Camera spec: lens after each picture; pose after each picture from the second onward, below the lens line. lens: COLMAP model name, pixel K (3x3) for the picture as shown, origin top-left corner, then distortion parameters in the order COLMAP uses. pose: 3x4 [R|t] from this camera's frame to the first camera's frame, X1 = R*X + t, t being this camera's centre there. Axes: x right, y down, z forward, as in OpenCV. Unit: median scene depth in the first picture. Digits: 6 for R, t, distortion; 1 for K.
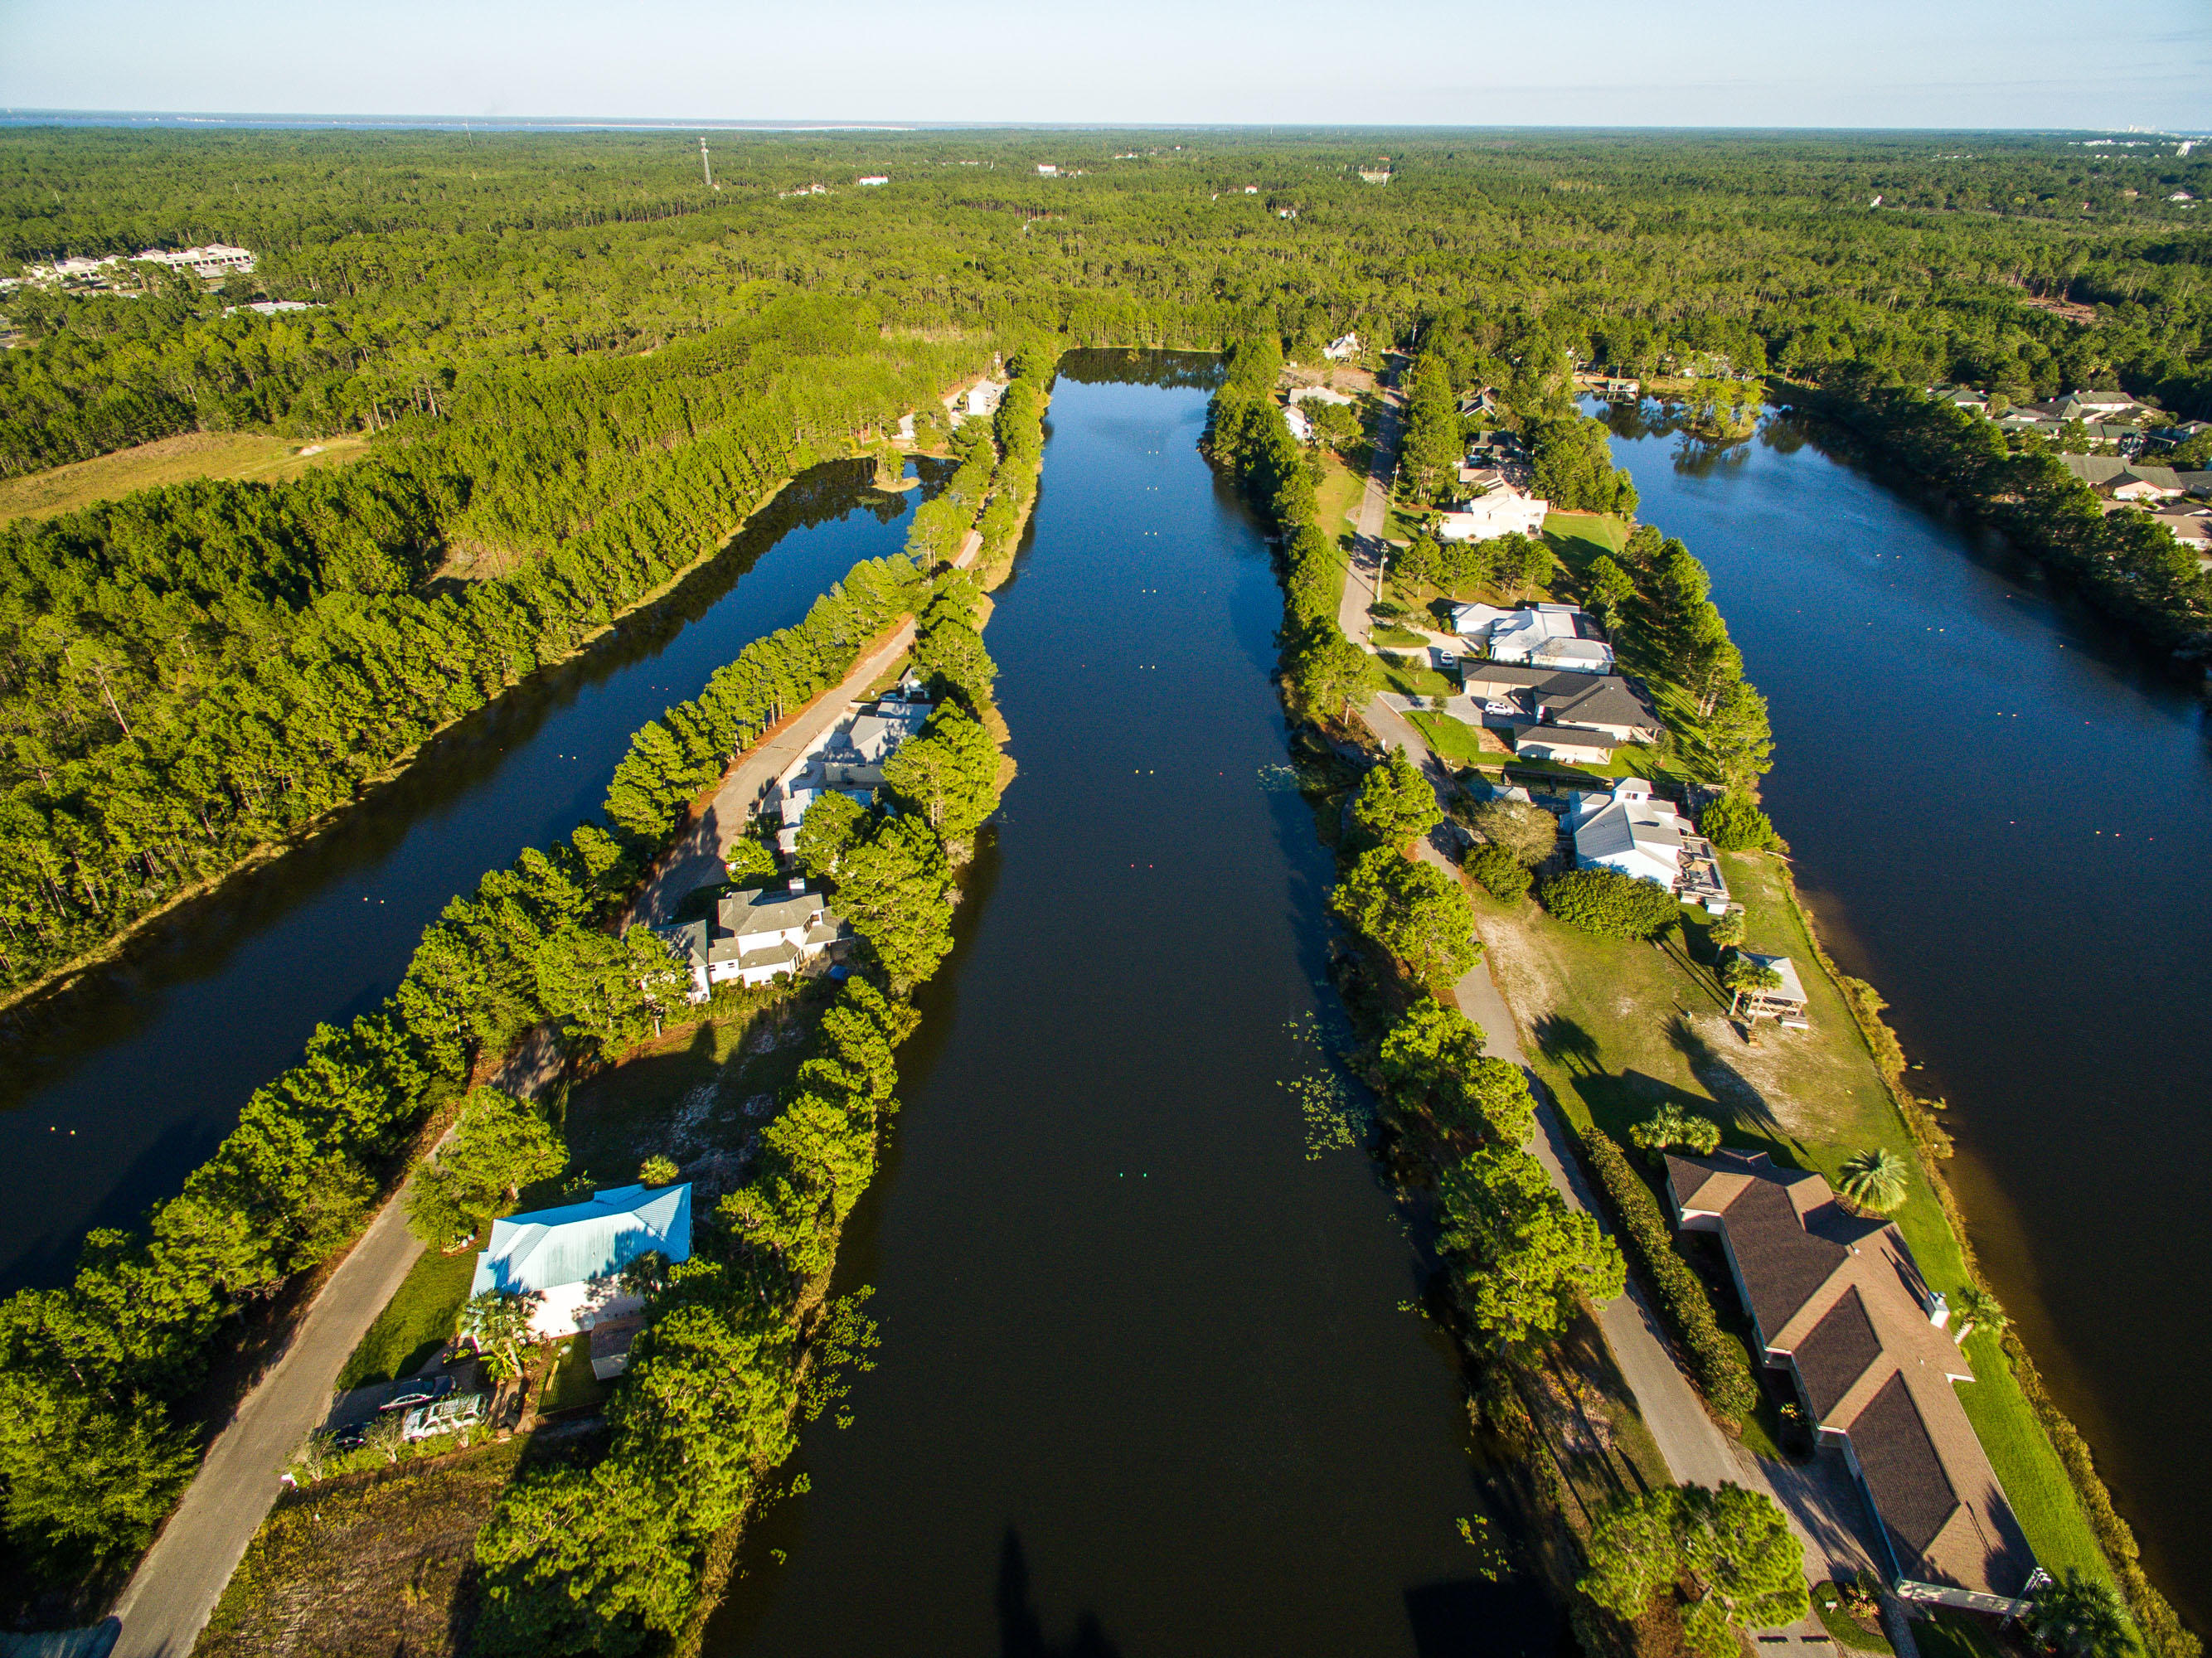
lens RADIAL K [[1248.1, 0, 1106.0], [0, 1248.1, 829.0], [0, 0, 1]] dist [0.005422, 0.002463]
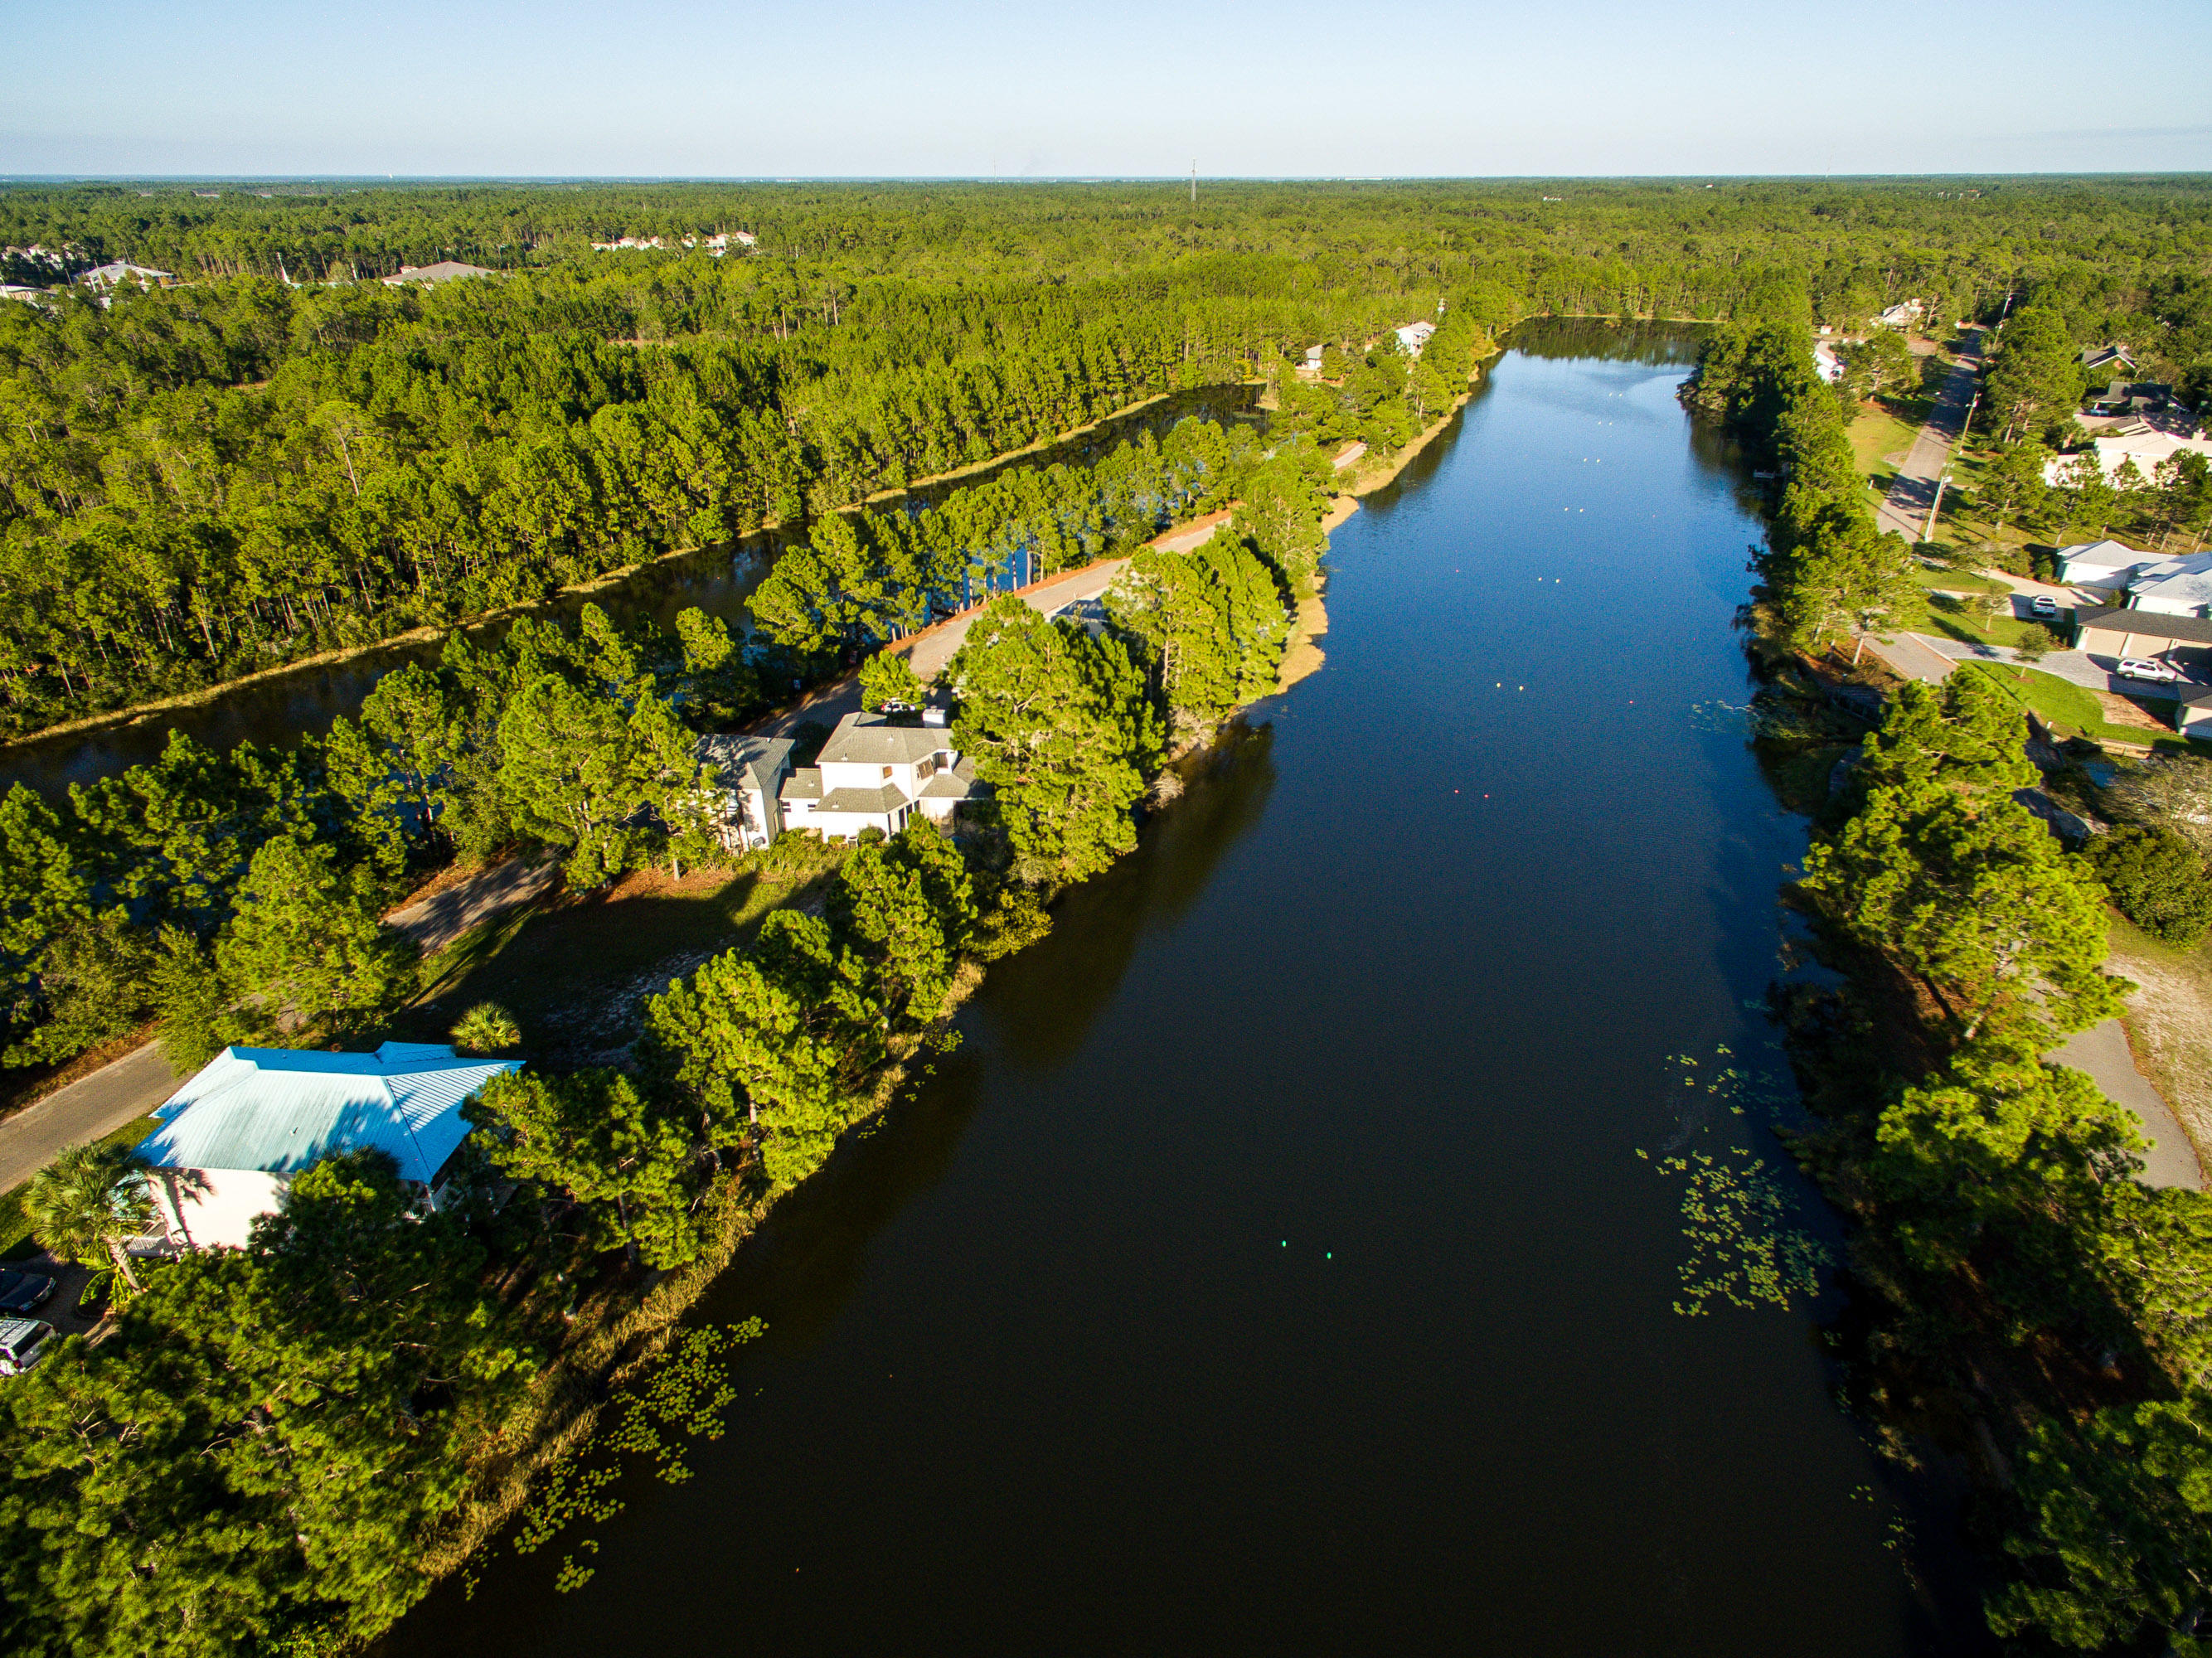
lens RADIAL K [[1279.0, 0, 1102.5], [0, 1279.0, 824.7], [0, 0, 1]] dist [0.005184, -0.000500]
pose [[0.938271, 0.148965, -0.312180, 0.052281], [-0.165508, 0.985838, -0.027024, 0.084249], [0.303734, 0.077024, 0.949638, 0.292005]]
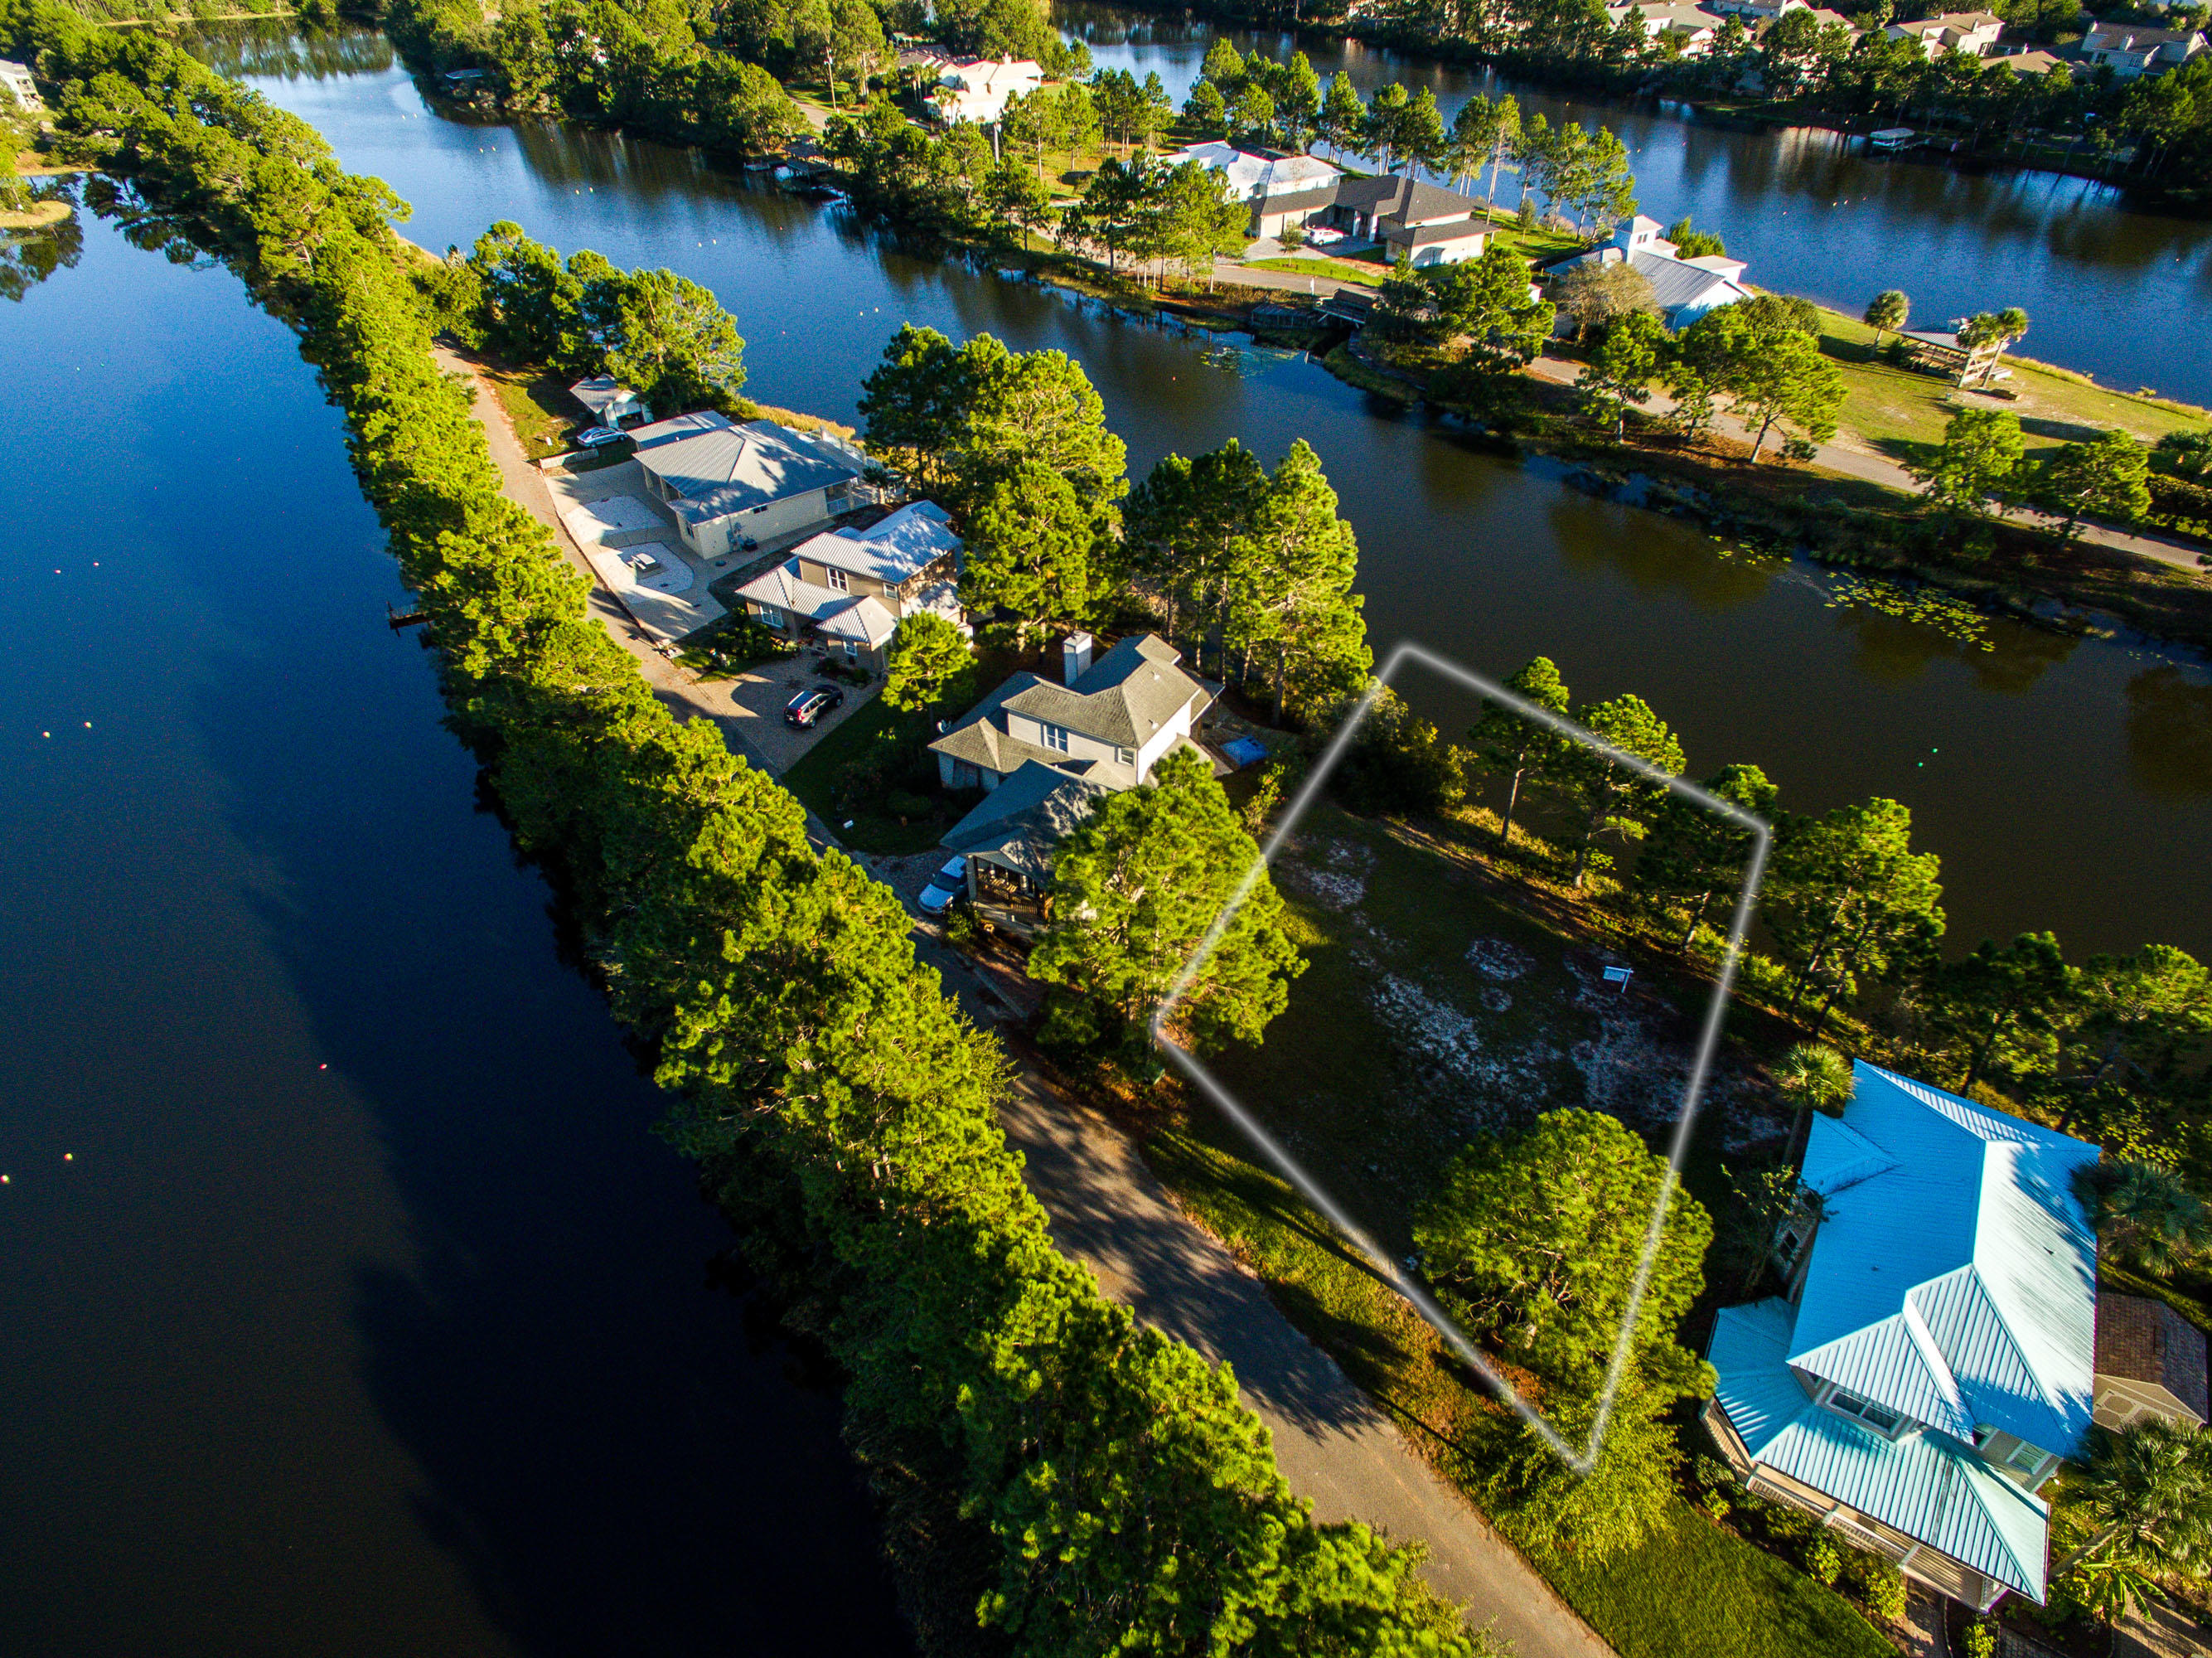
lens RADIAL K [[1320.4, 0, 1109.7], [0, 1320.4, 829.1], [0, 0, 1]] dist [0.005503, 0.000411]
pose [[0.725273, -0.431746, 0.536260, -0.447840], [0.352986, 0.901952, 0.248766, -0.013485], [-0.591084, 0.008869, 0.806561, 0.435575]]
